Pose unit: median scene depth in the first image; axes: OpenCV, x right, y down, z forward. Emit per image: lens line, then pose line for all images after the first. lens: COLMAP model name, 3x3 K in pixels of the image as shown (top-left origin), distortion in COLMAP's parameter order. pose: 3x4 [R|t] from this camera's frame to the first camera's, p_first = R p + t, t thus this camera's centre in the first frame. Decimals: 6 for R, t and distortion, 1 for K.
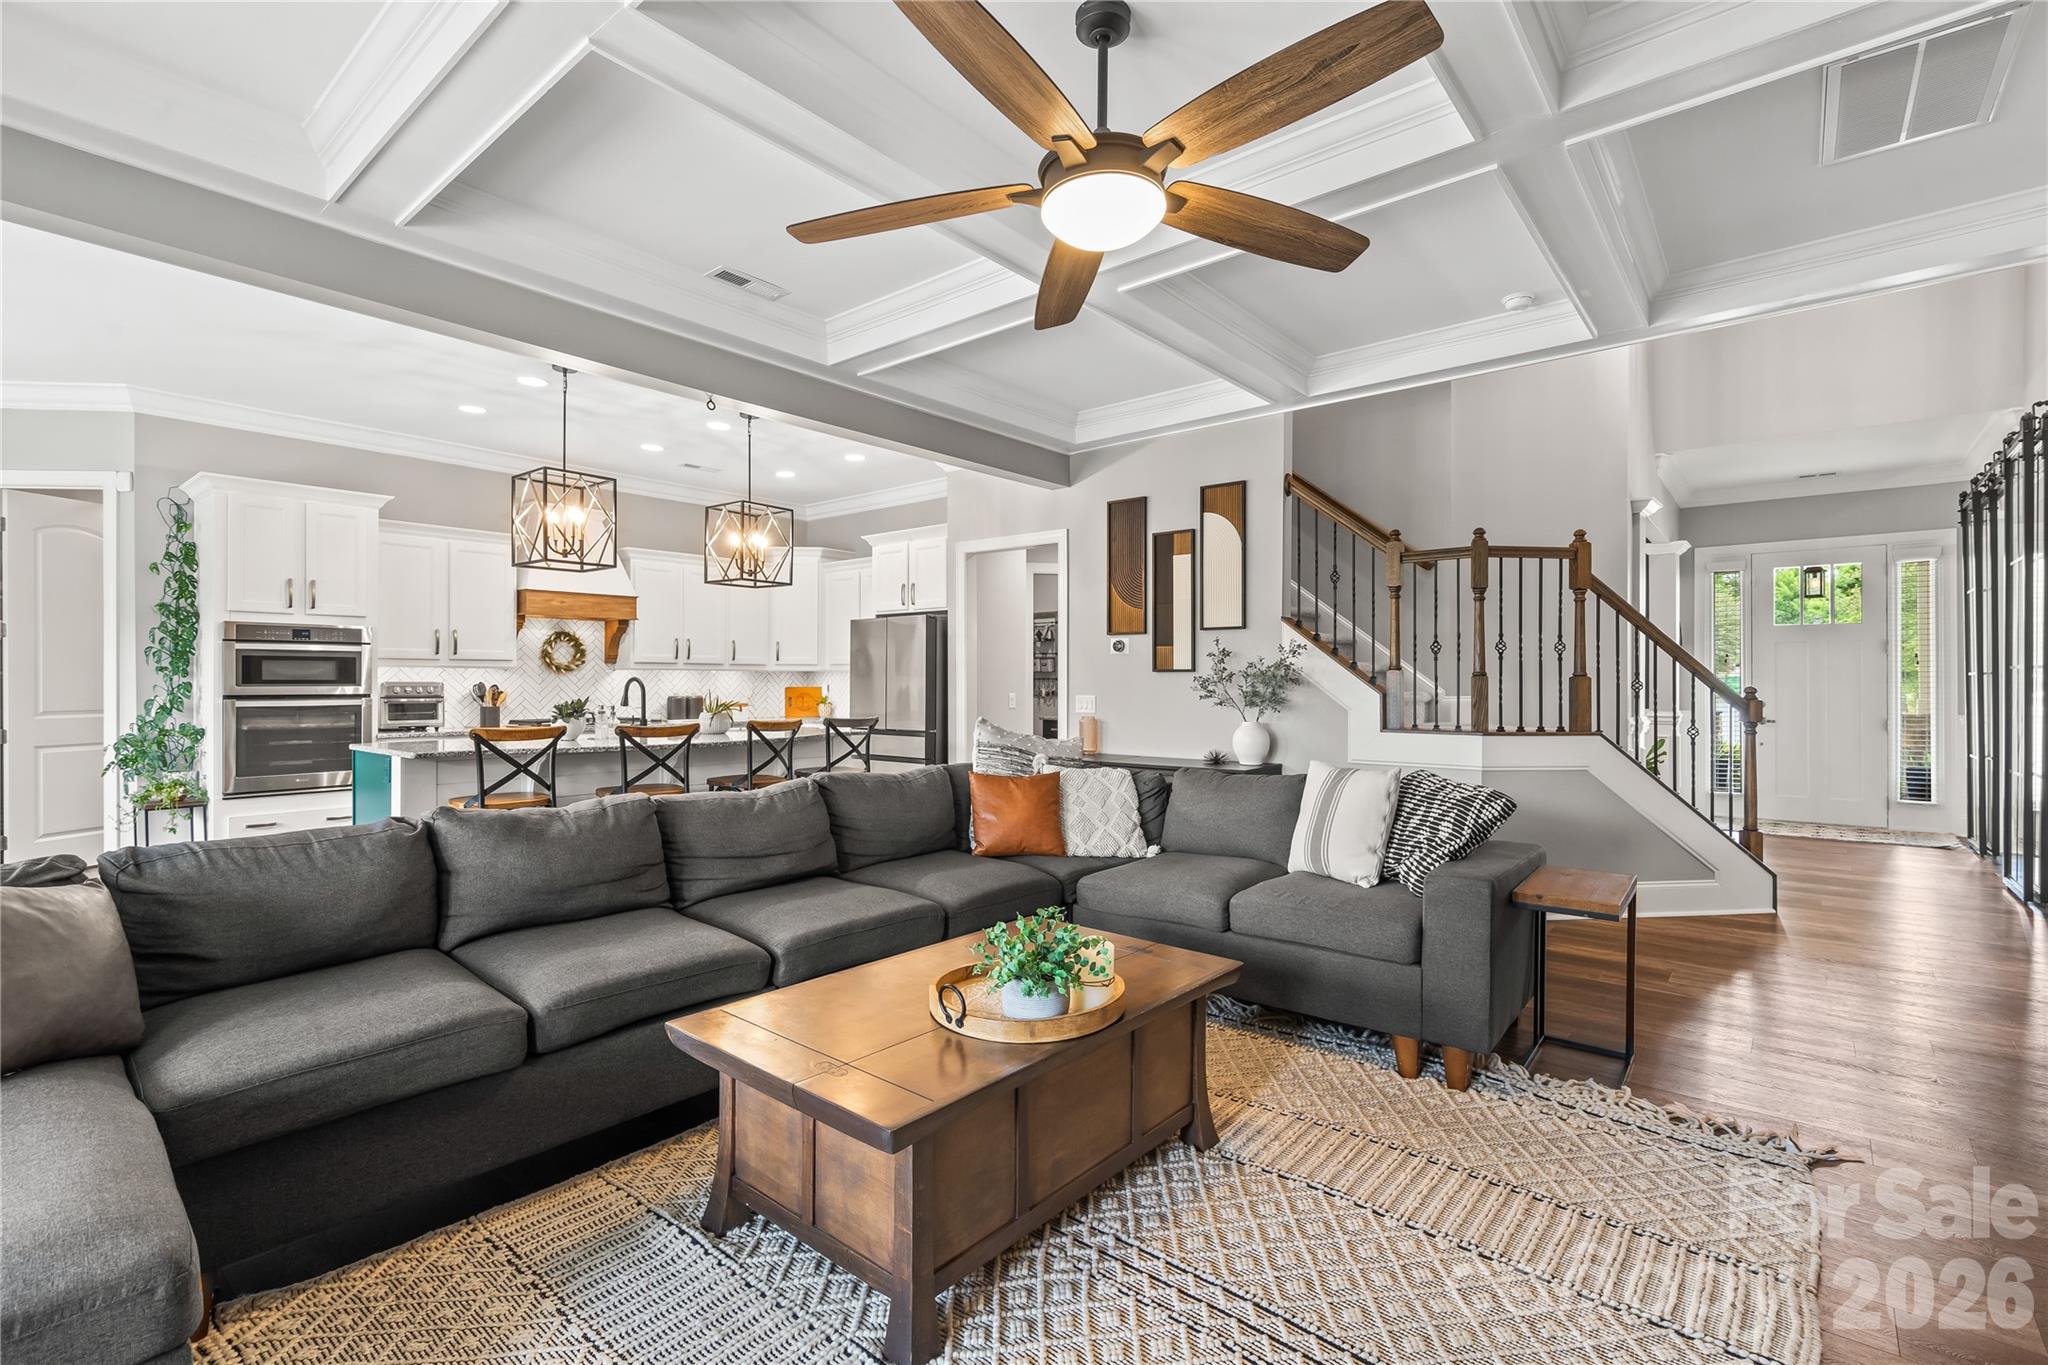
lens RADIAL K [[938.8, 0, 1008.4], [0, 938.8, 677.5], [0, 0, 1]] dist [-0.003065, 0.000545]
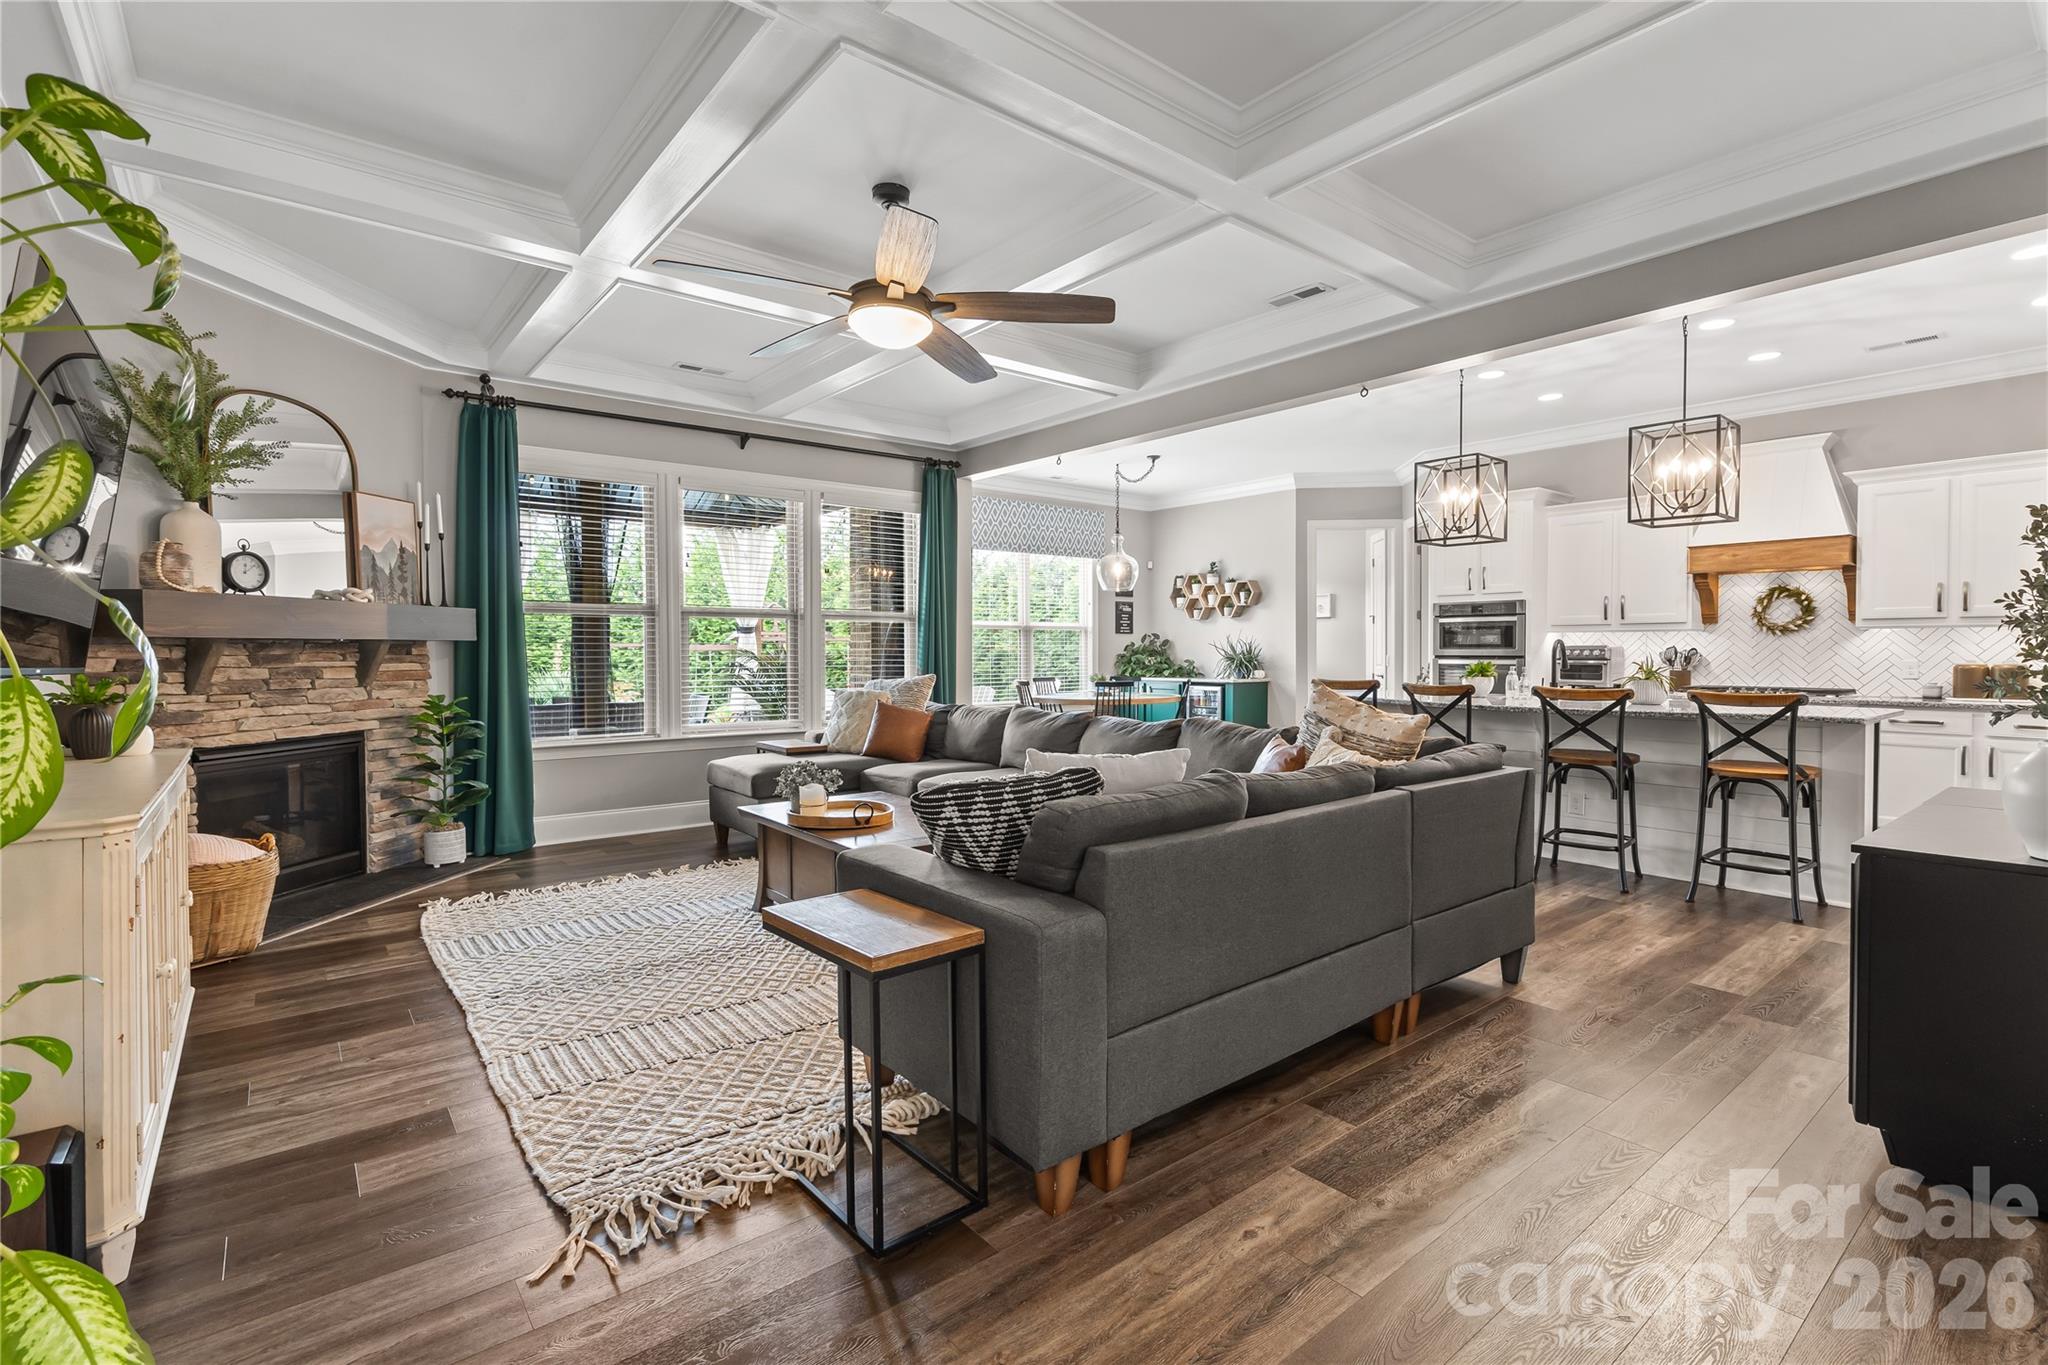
lens RADIAL K [[938.8, 0, 1027.0], [0, 938.8, 676.7], [0, 0, 1]] dist [-0.003065, 0.000545]
pose [[-0.185126, 0.020330, -0.982504, 0.660380], [0.001299, 0.999790, 0.020443, 0.020220], [0.982714, 0.002508, -0.185114, 0.618806]]
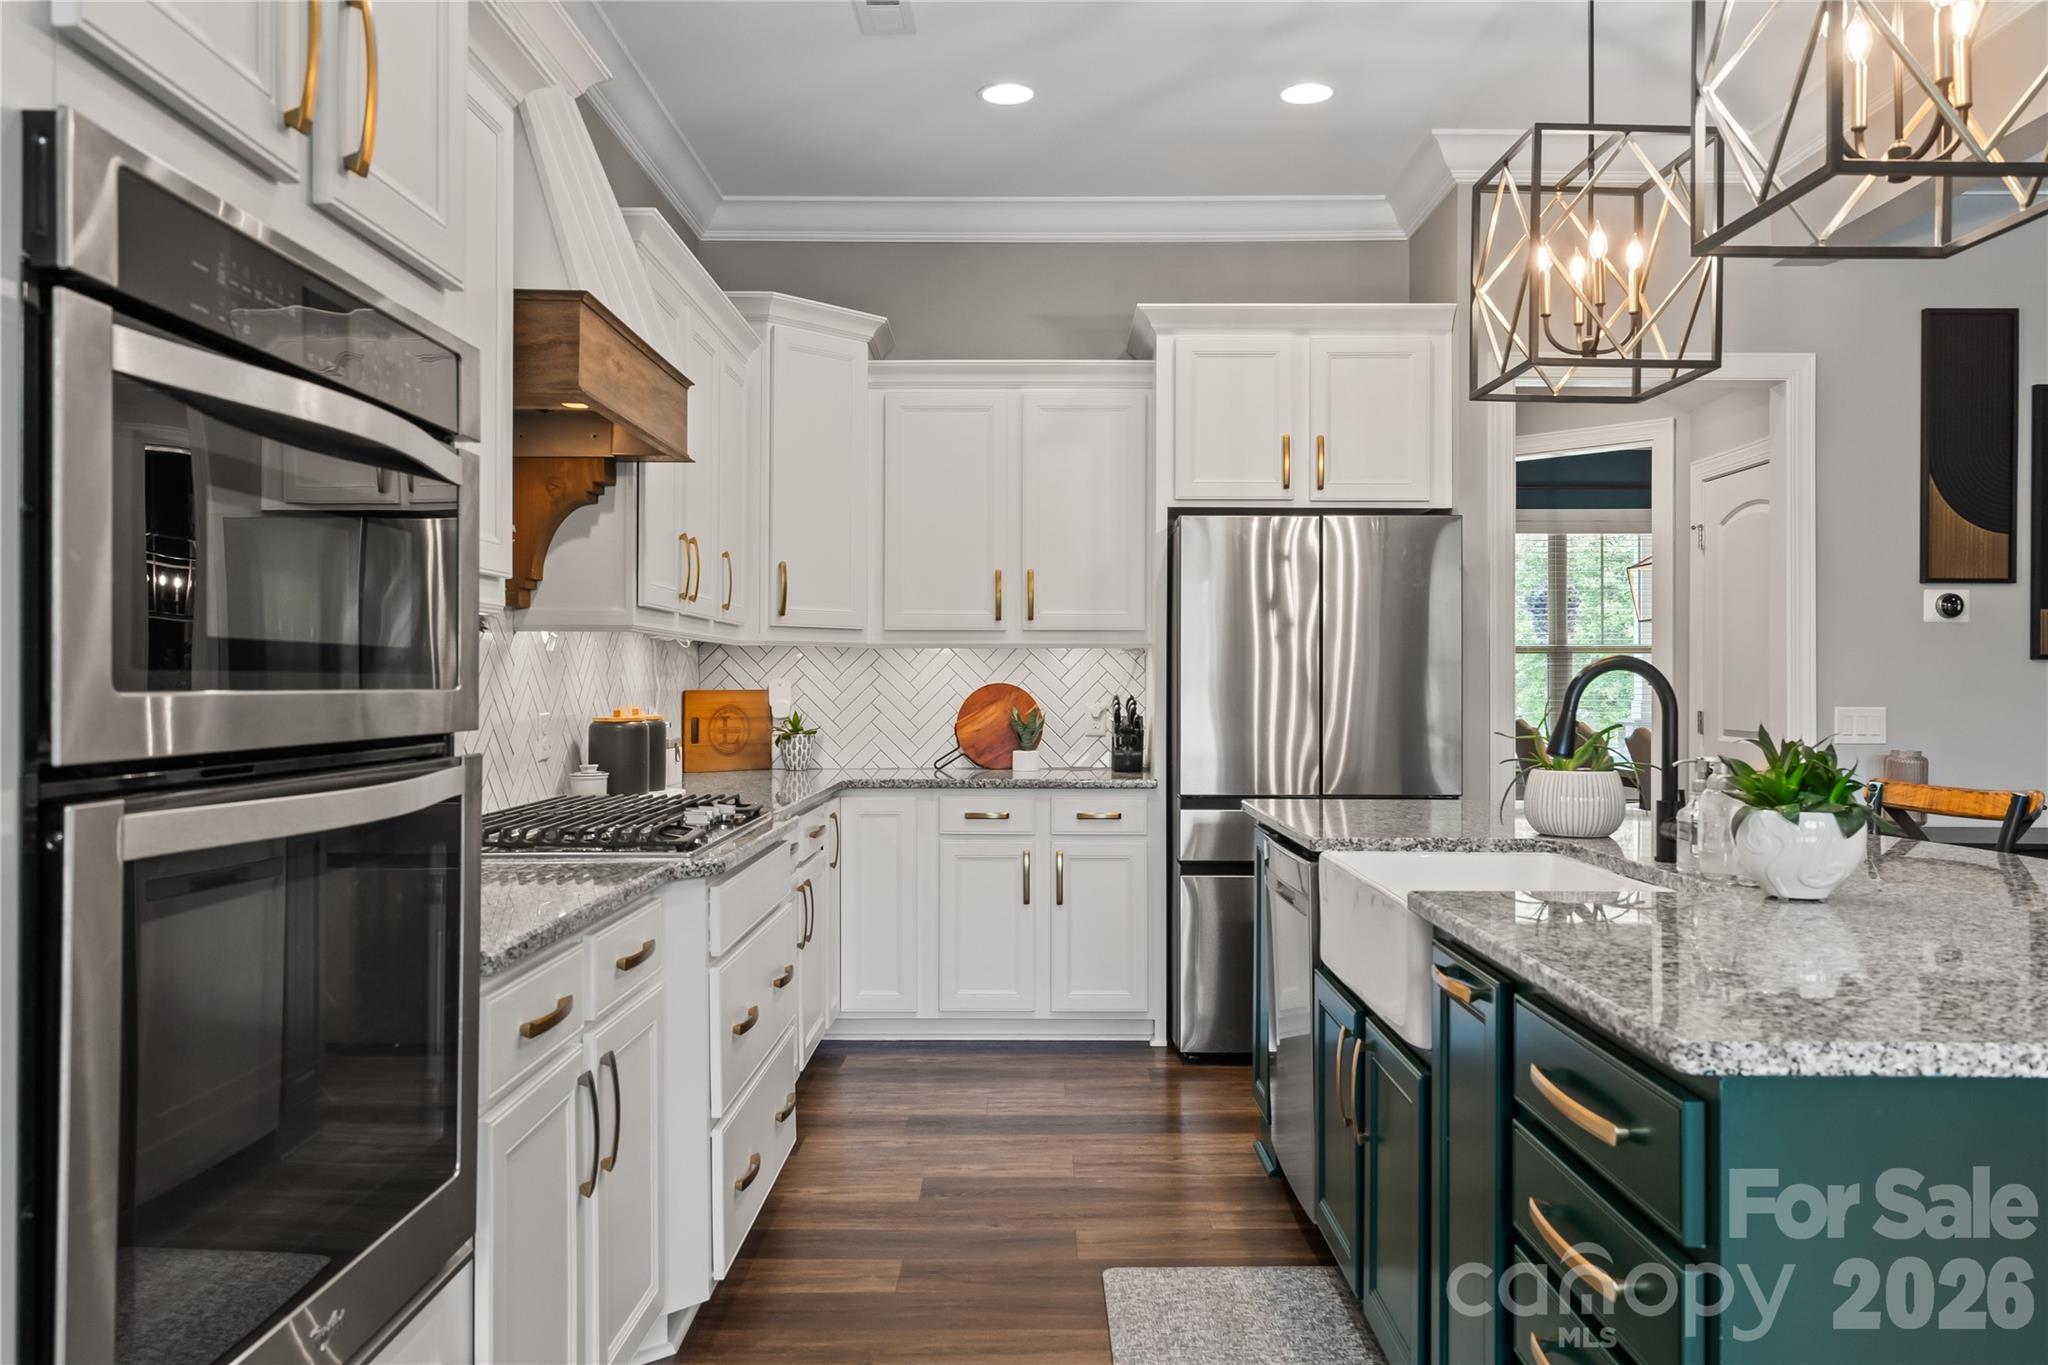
lens RADIAL K [[1530.5, 0, 1025.6], [0, 1530.5, 681.2], [0, 0, 1]] dist [0.002852, 0.000878]
pose [[0.761515, 0.002203, 0.648144, -0.827781], [-0.005762, 0.999978, 0.003372, 0.007019], [-0.648122, -0.006302, 0.761511, 0.741764]]
